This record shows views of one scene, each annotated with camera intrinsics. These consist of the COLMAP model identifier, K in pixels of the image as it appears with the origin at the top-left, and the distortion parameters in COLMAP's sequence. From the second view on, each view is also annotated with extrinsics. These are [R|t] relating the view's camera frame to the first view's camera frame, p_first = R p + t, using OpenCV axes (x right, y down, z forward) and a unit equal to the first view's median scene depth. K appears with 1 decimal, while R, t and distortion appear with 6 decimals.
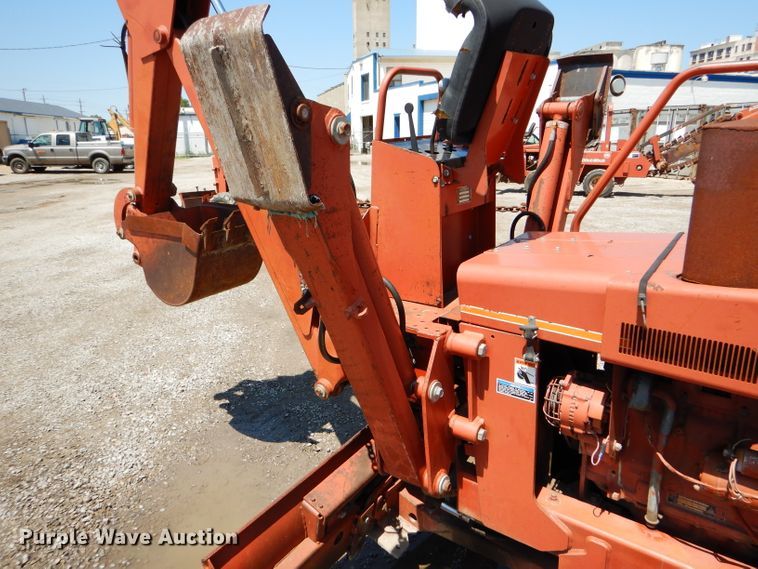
lens RADIAL K [[542.5, 0, 374.9], [0, 542.5, 278.8], [0, 0, 1]] dist [0.007272, -0.007592]
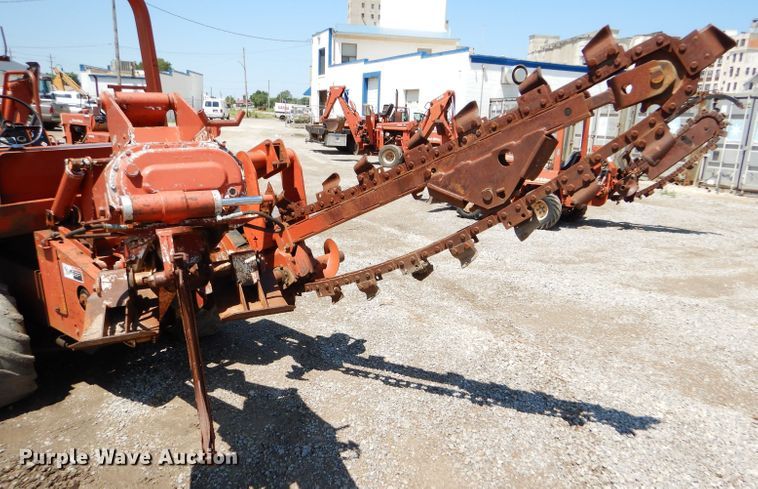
lens RADIAL K [[568.2, 0, 393.0], [0, 568.2, 274.2], [0, 0, 1]] dist [0.020880, -0.011850]
pose [[0.998096, 0.045883, 0.041232, 1.499223], [-0.046625, 0.998764, 0.017224, 0.283004], [-0.040390, -0.019114, 0.999001, -1.158337]]
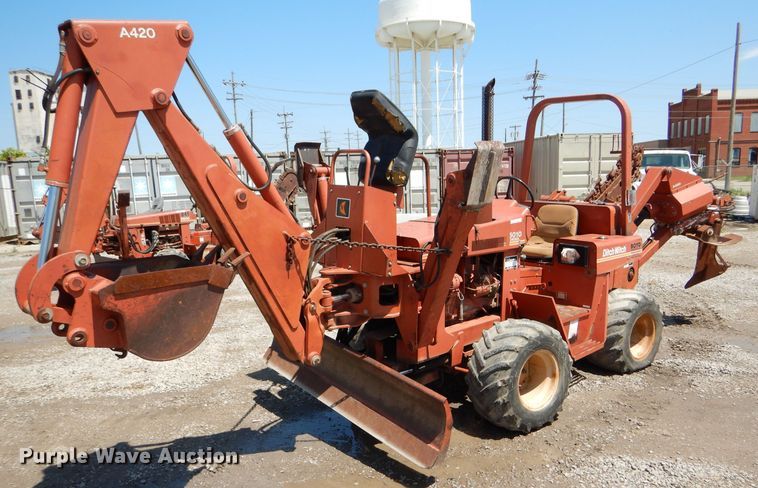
lens RADIAL K [[590.2, 0, 399.3], [0, 590.2, 272.3], [0, 0, 1]] dist [0.003261, -0.001107]
pose [[0.155275, -0.153986, 0.975796, -1.322339], [0.278495, 0.954535, 0.106315, -0.100101], [-0.947803, 0.255246, 0.191100, 0.371809]]
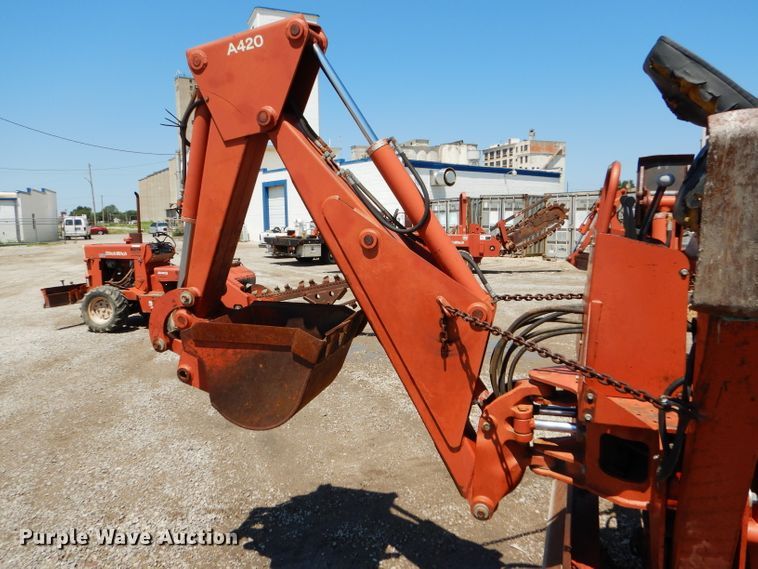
lens RADIAL K [[542.5, 0, 374.4], [0, 542.5, 276.8], [0, 0, 1]] dist [0.007272, -0.007592]
pose [[0.953009, -0.035769, 0.300824, -0.439490], [0.081502, 0.986666, -0.140881, -0.048468], [-0.291774, 0.158779, 0.943217, 0.141515]]
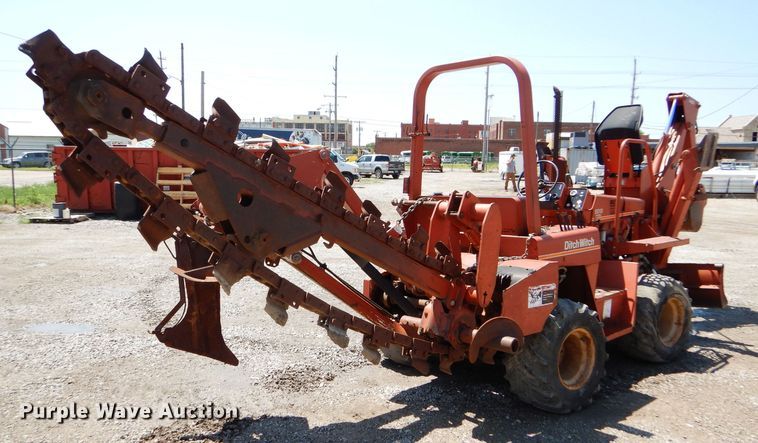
lens RADIAL K [[647.0, 0, 387.8], [0, 647.0, 246.1], [0, 0, 1]] dist [0.009796, 0.004263]
pose [[-0.143480, 0.143828, -0.979146, 2.662863], [-0.270330, 0.946061, 0.178581, -0.072004], [0.952016, 0.290315, -0.096860, 0.134002]]
